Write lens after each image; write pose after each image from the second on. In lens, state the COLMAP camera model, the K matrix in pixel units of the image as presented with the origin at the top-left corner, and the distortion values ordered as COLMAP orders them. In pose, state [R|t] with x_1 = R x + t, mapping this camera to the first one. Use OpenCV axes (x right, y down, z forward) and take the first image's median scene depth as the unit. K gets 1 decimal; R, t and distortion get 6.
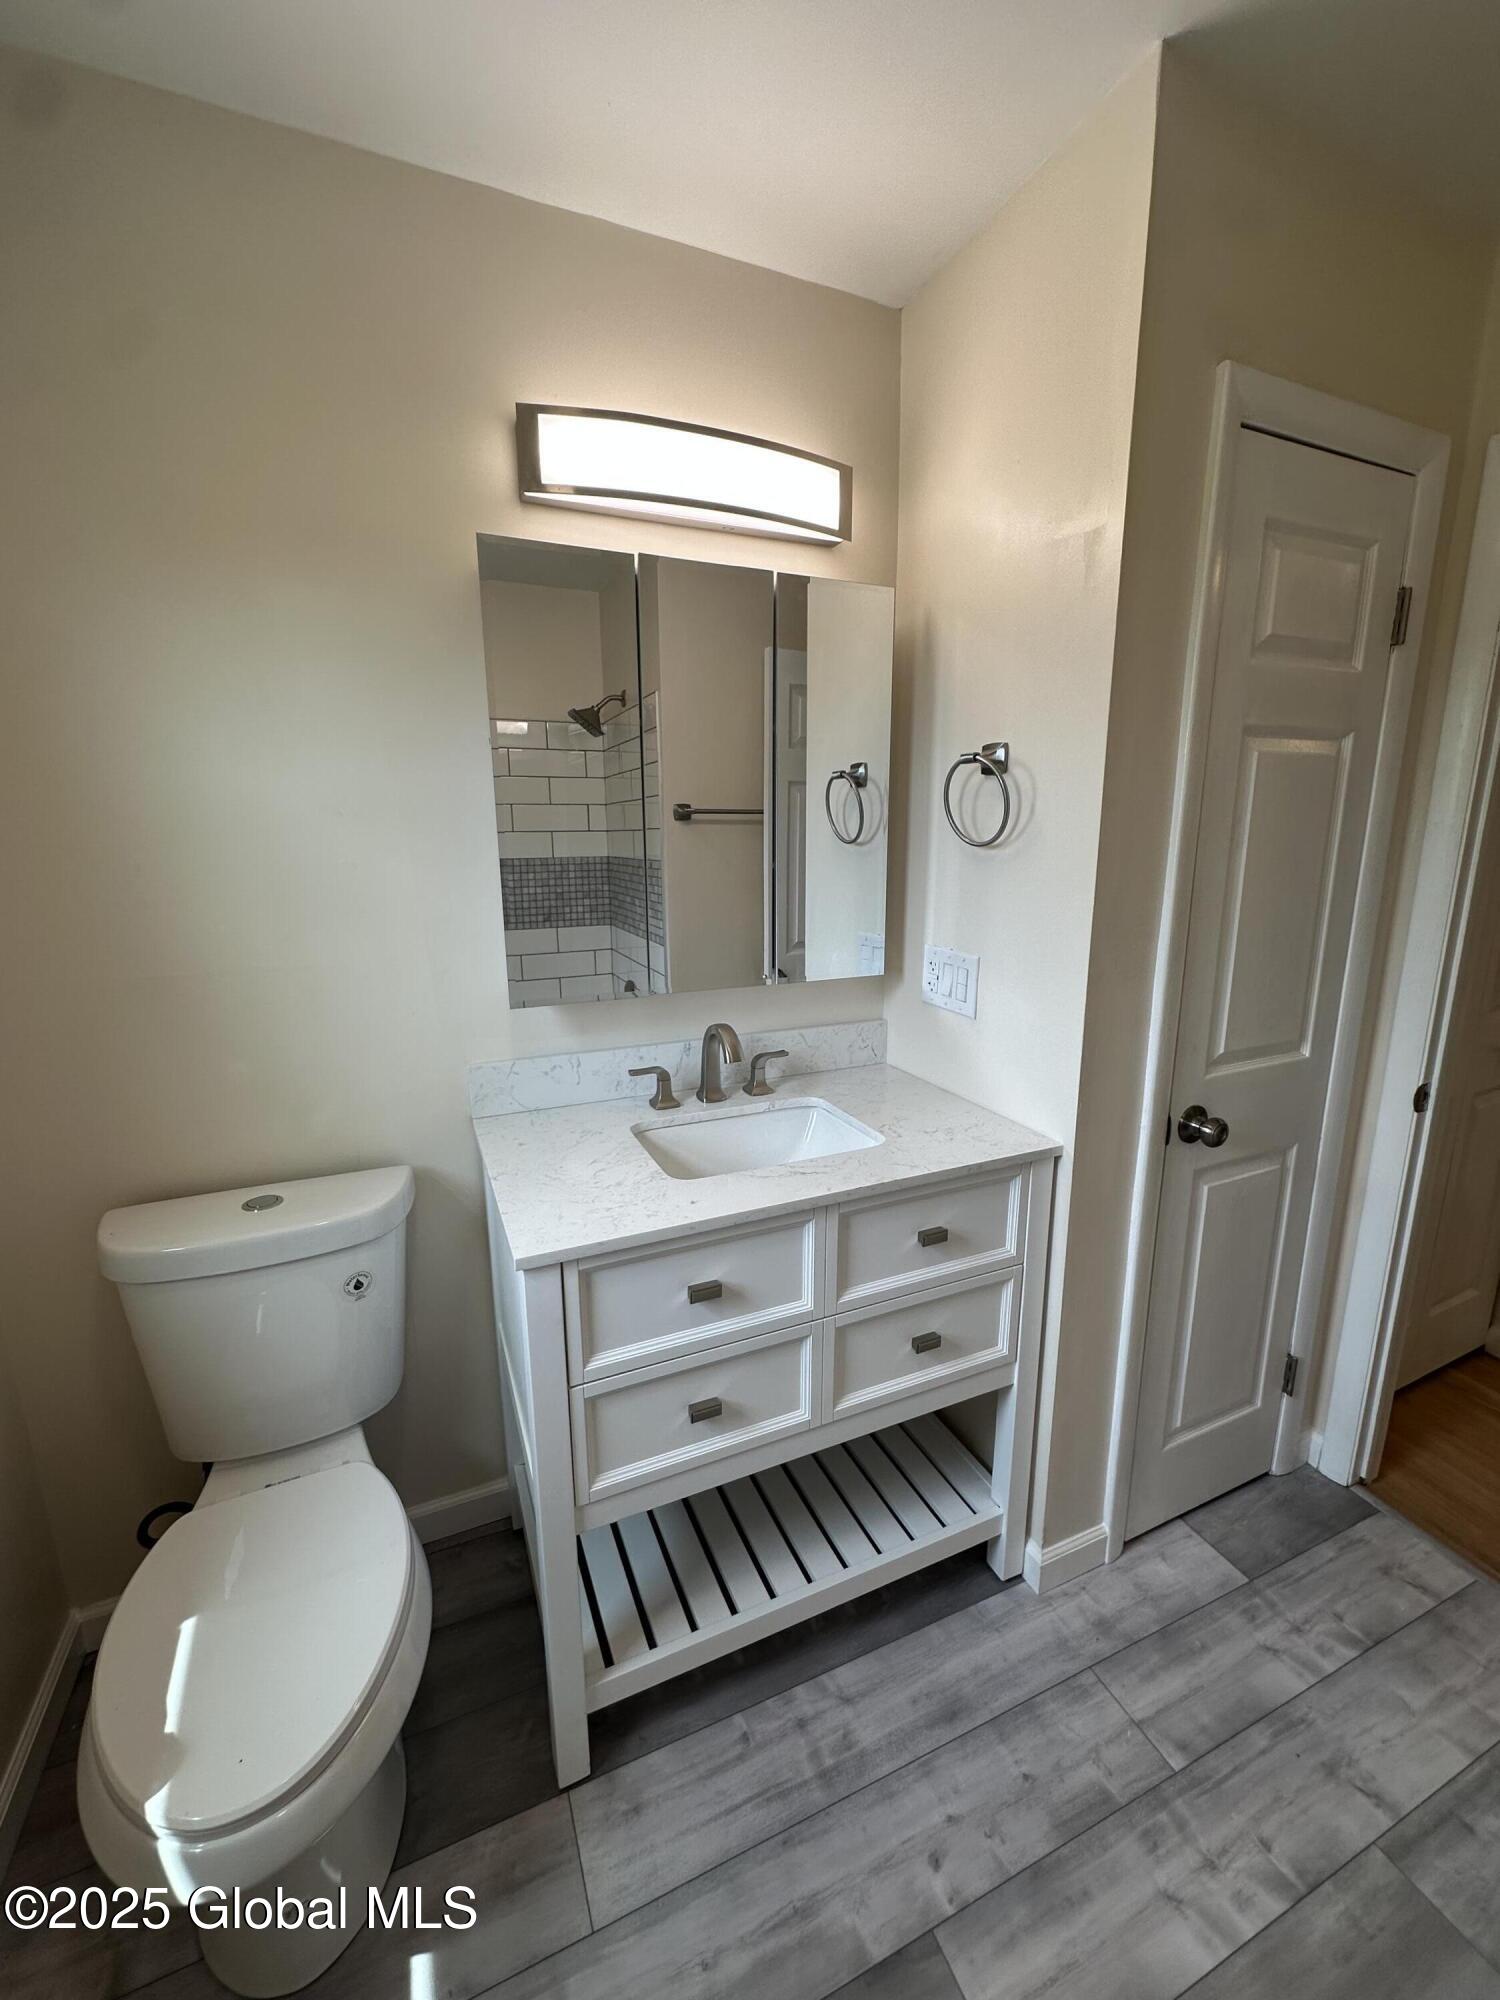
lens RADIAL K [[798.7, 0, 748.7], [0, 798.7, 1001.8], [0, 0, 1]] dist [0.012692, 0.000061]
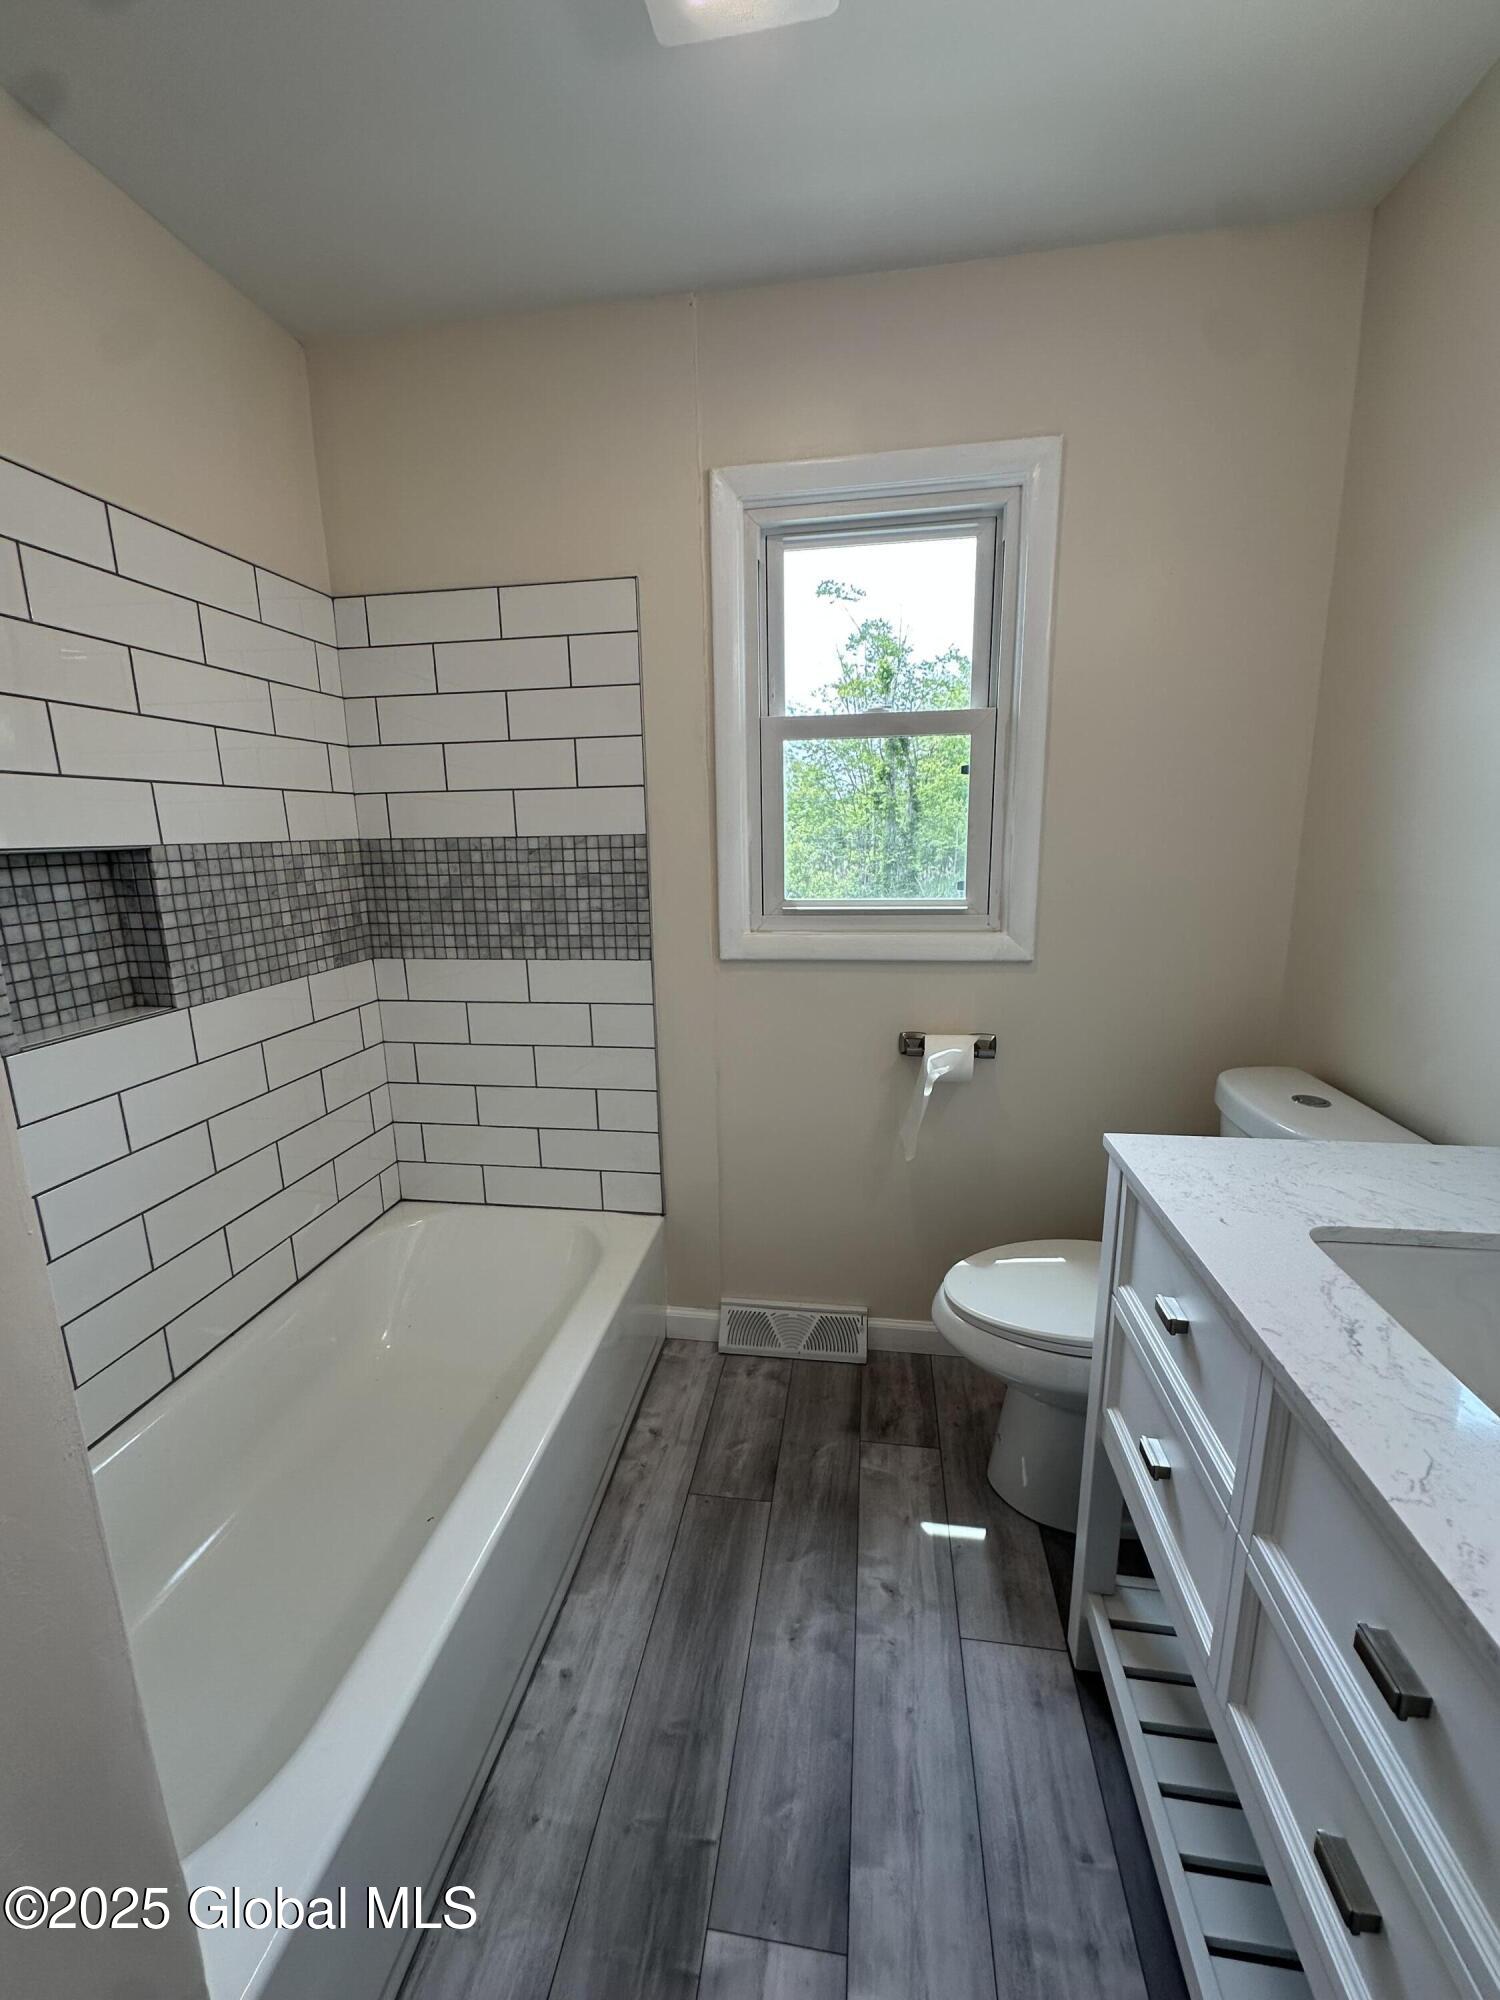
lens RADIAL K [[798.7, 0, 744.3], [0, 798.7, 1003.0], [0, 0, 1]] dist [0.012692, 0.000061]
pose [[-0.526560, 0.191788, -0.828222, 0.748074], [-0.158402, 0.935027, 0.317228, -0.104950], [0.835250, 0.298232, -0.461968, 0.905806]]
